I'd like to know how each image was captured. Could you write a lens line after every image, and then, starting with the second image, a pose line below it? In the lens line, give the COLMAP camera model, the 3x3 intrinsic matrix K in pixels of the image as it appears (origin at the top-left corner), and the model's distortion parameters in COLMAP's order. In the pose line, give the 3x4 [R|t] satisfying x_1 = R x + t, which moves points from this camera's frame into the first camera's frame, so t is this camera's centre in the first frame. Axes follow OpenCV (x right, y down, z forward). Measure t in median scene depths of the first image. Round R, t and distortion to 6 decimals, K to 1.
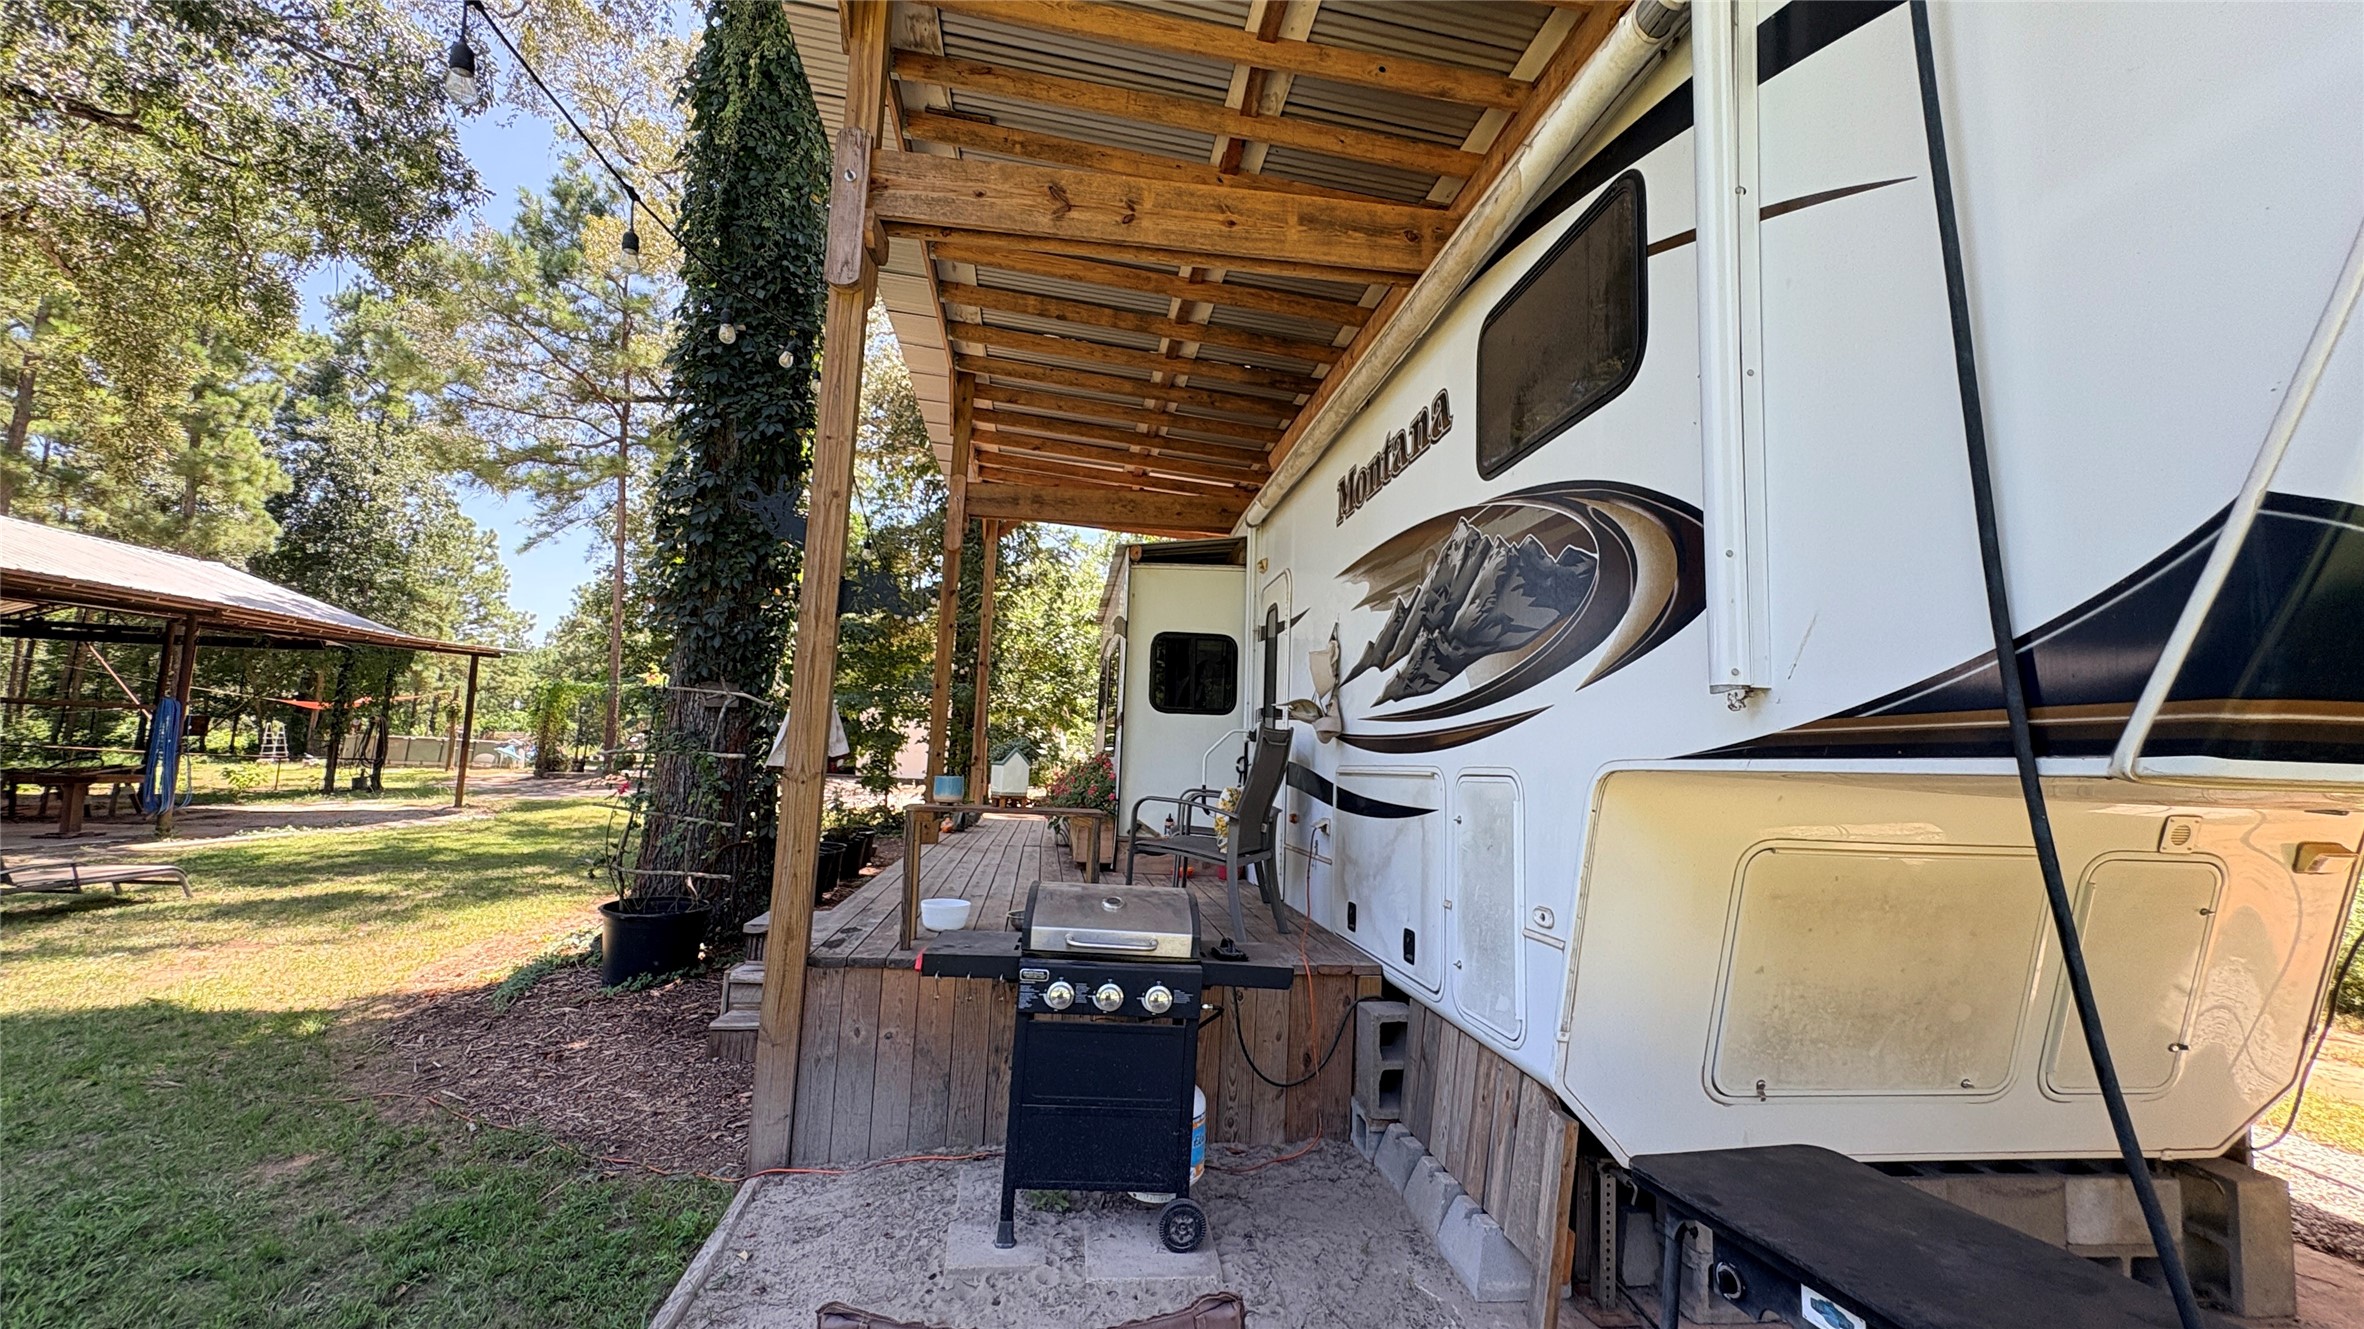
lens RADIAL K [[942.1, 0, 1172.8], [0, 942.1, 665.2], [0, 0, 1]] dist [0.001150, -0.000055]
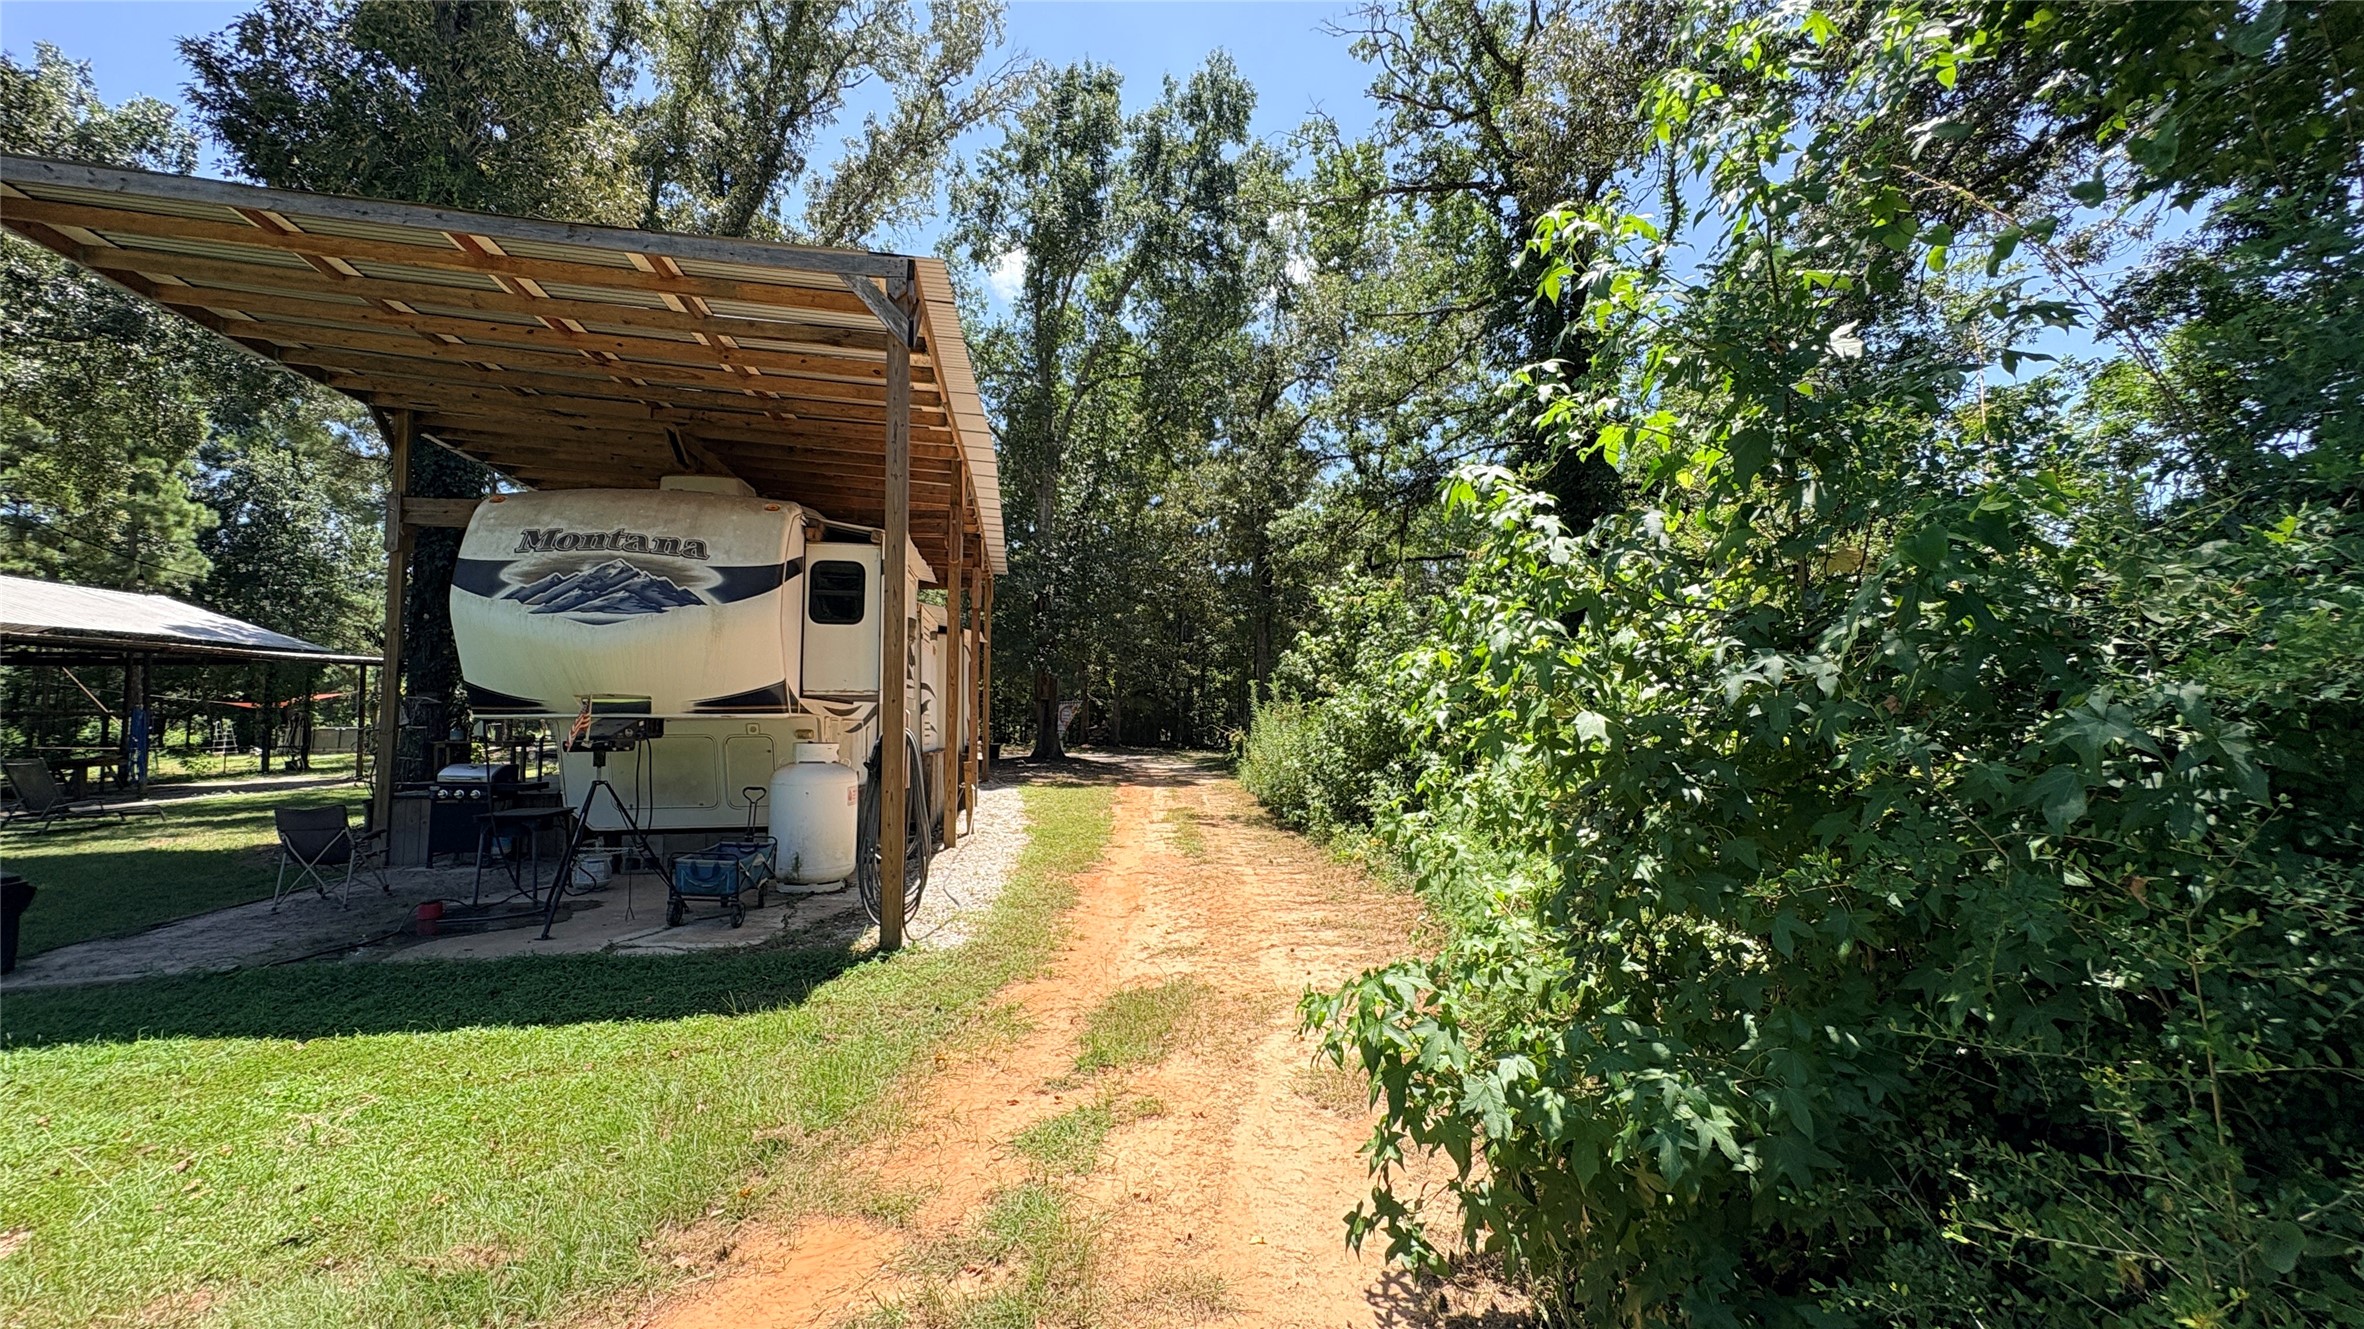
lens RADIAL K [[942.1, 0, 1170.5], [0, 942.1, 672.6], [0, 0, 1]] dist [0.001150, -0.000055]
pose [[0.998878, -0.041637, 0.022556, 0.233869], [0.040454, 0.997900, 0.050581, -0.012935], [-0.024615, -0.049611, 0.998465, -0.229444]]
